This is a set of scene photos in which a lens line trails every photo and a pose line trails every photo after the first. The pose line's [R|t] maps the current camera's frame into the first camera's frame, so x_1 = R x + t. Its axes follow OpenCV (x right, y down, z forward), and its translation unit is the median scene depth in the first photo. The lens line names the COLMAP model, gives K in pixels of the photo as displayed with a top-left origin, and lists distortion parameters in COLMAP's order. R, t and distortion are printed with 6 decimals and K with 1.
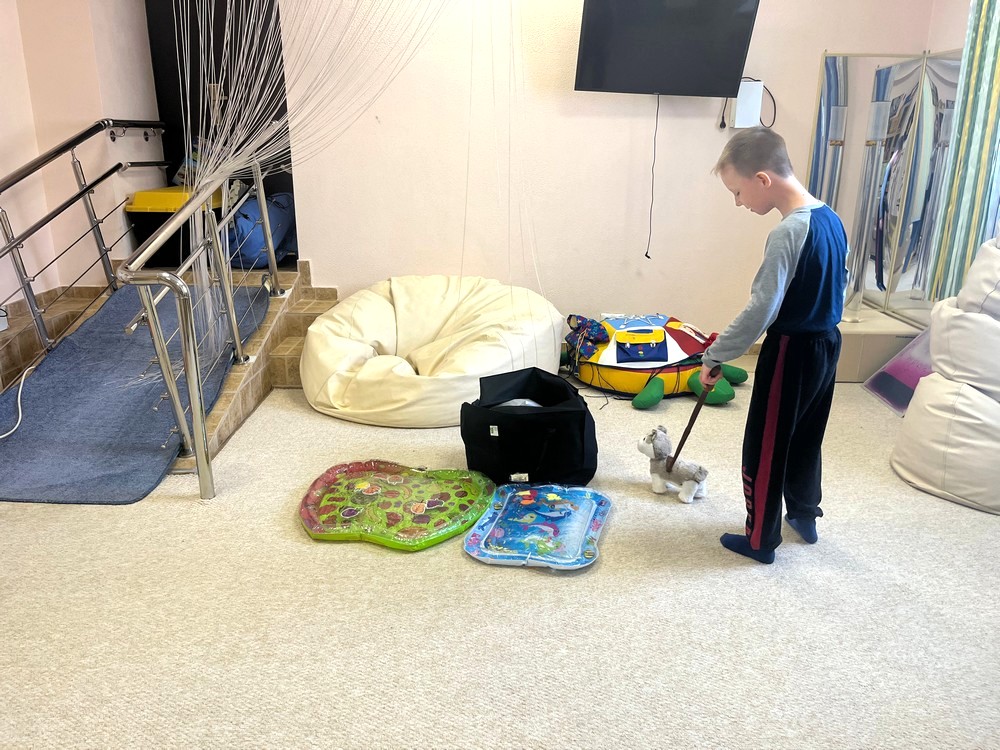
lens RADIAL K [[760.8, 0, 503.1], [0, 760.8, 379.9], [0, 0, 1]] dist [0.068624, -0.100979]
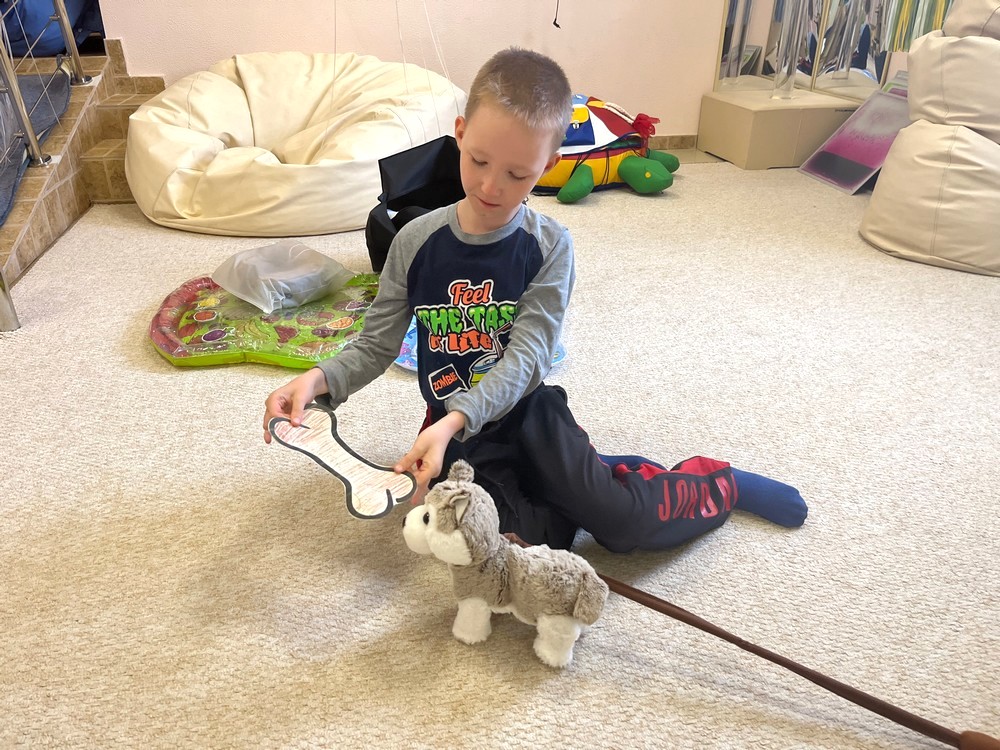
lens RADIAL K [[760.8, 0, 503.1], [0, 760.8, 379.9], [0, 0, 1]] dist [0.068624, -0.100979]
pose [[0.982320, -0.089683, 0.164333, -0.046357], [0.059693, 0.982017, 0.179106, 0.077274], [-0.177440, -0.166130, 0.970008, 0.174867]]
